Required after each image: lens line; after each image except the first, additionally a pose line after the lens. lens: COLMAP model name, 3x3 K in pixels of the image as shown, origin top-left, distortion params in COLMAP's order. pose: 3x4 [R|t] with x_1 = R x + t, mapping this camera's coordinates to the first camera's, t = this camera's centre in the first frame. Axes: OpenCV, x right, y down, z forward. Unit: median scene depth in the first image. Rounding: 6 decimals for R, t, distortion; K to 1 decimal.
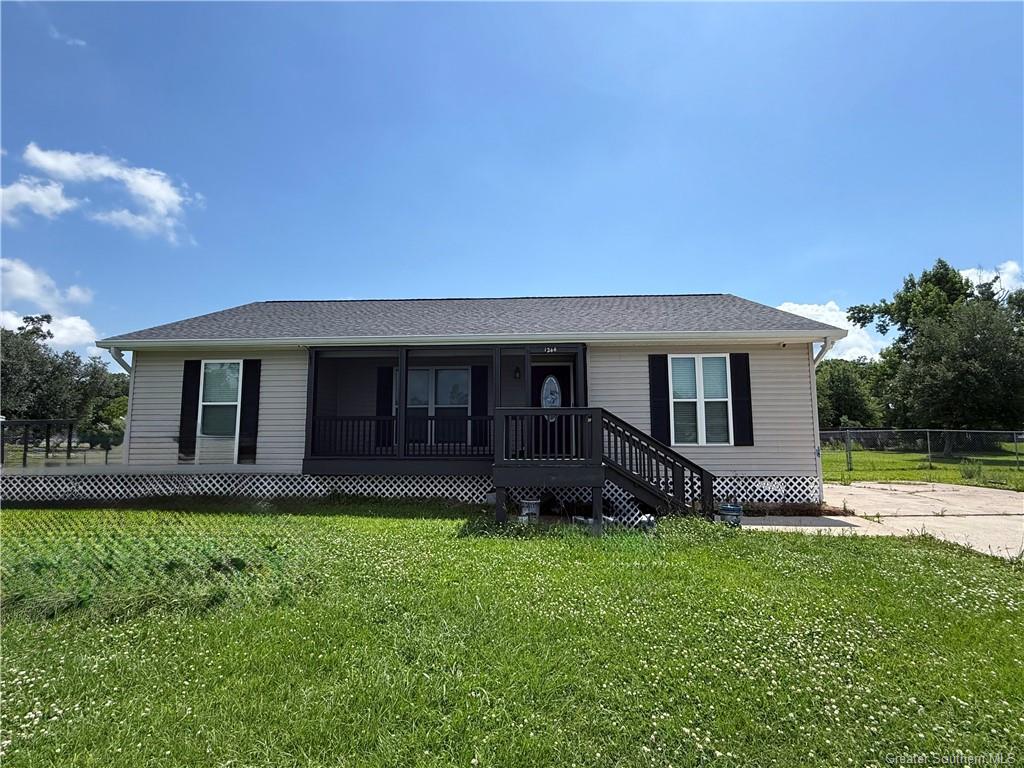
lens RADIAL K [[453.5, 0, 512.0], [0, 453.5, 384.0], [0, 0, 1]] dist [-0.000064, 0.000042]
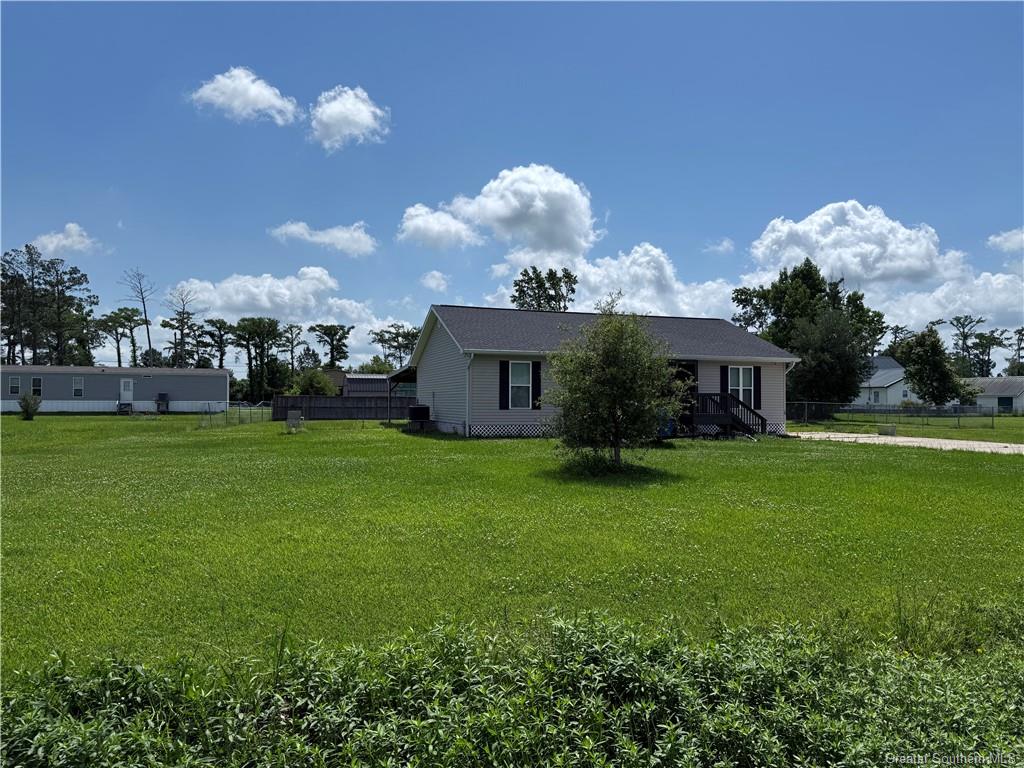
lens RADIAL K [[753.3, 0, 512.0], [0, 753.3, 384.0], [0, 0, 1]] dist [0.153613, -0.000553]
pose [[0.903635, 0.011066, 0.428160, -0.626102], [-0.044076, 0.996761, 0.067261, -0.053143], [-0.426029, -0.079651, 0.901197, -0.527934]]
